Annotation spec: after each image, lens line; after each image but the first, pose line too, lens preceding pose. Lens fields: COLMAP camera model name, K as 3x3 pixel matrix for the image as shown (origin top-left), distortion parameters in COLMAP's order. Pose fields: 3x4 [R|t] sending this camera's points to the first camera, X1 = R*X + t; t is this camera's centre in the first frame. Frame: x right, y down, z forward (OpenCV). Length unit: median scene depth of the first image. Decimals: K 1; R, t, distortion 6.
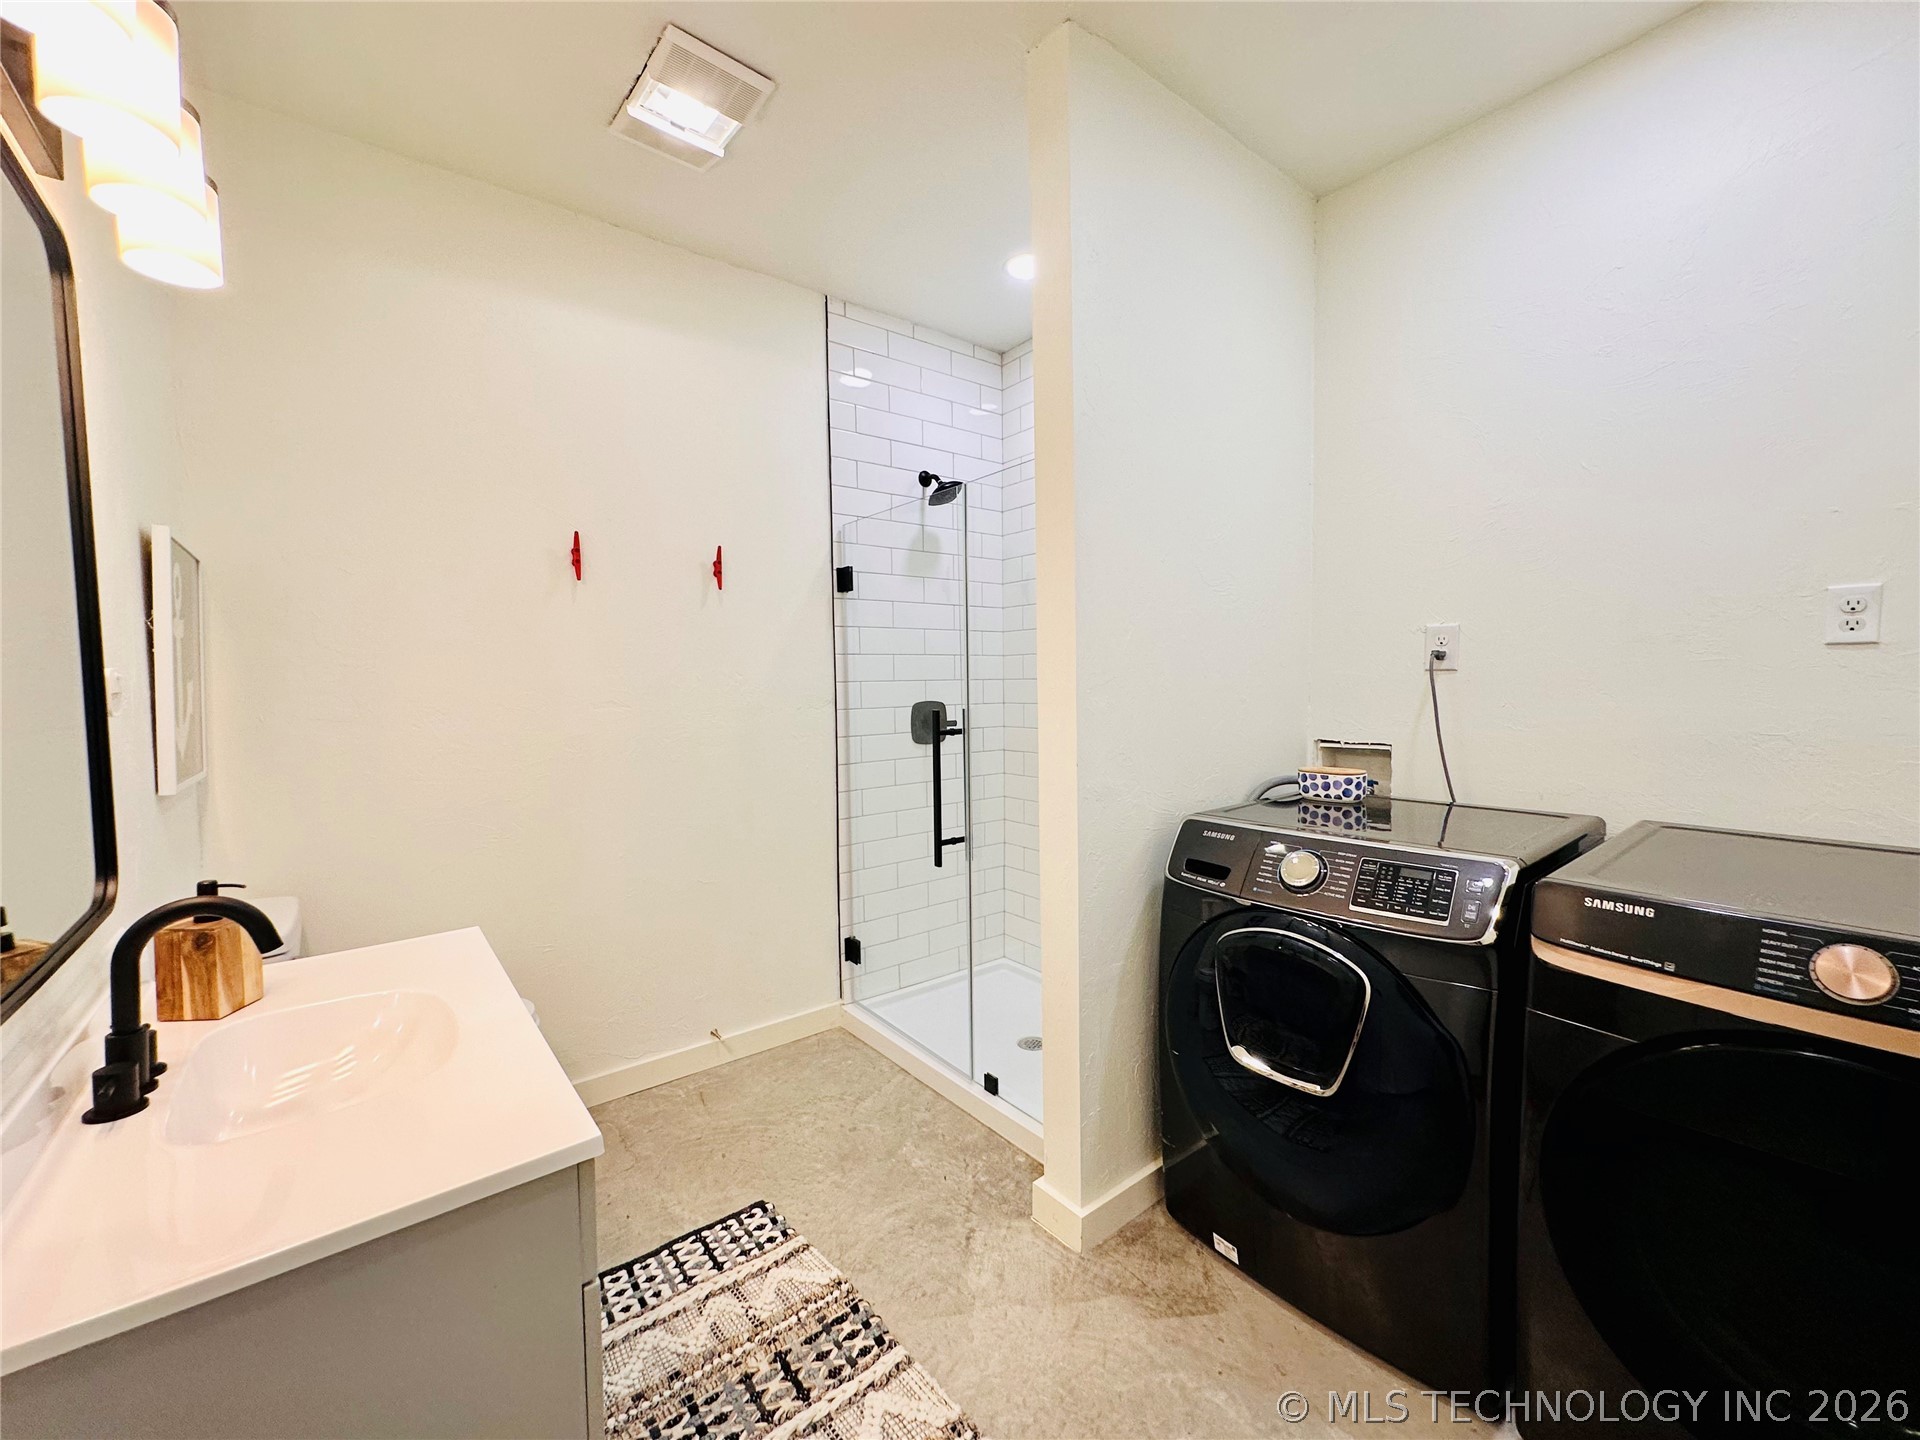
lens RADIAL K [[767.4, 0, 957.1], [0, 767.4, 718.0], [0, 0, 1]] dist [-0.001771, 0.000068]
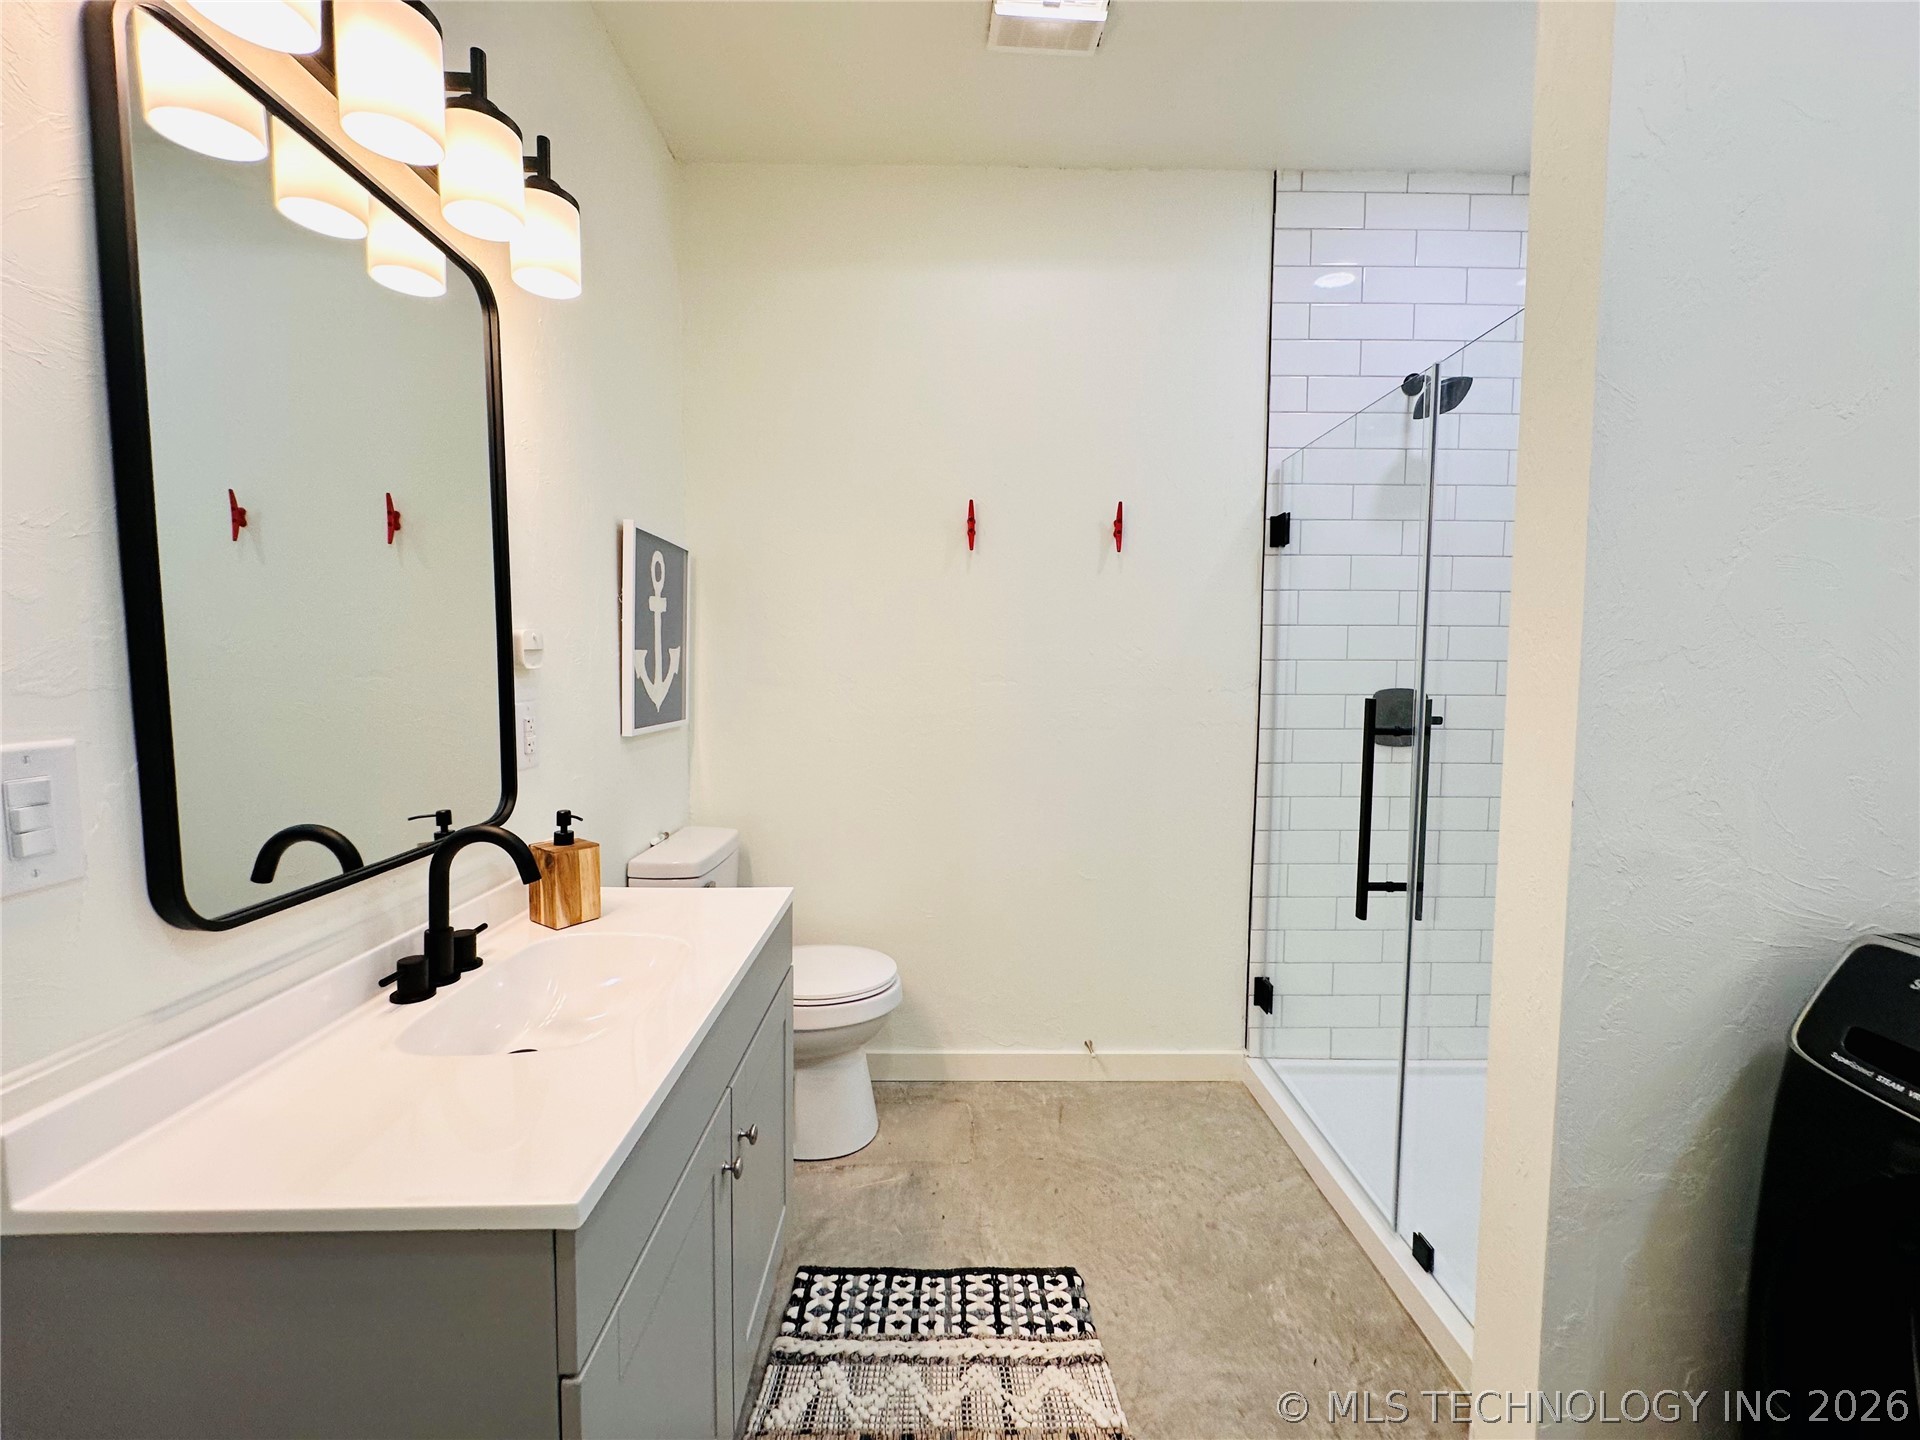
lens RADIAL K [[767.4, 0, 957.1], [0, 767.4, 718.0], [0, 0, 1]] dist [-0.001771, 0.000068]
pose [[0.793175, 0.058942, -0.606134, 0.117547], [-0.046993, 0.998261, 0.035580, 0.000396], [0.607178, 0.000263, 0.794566, 0.246907]]
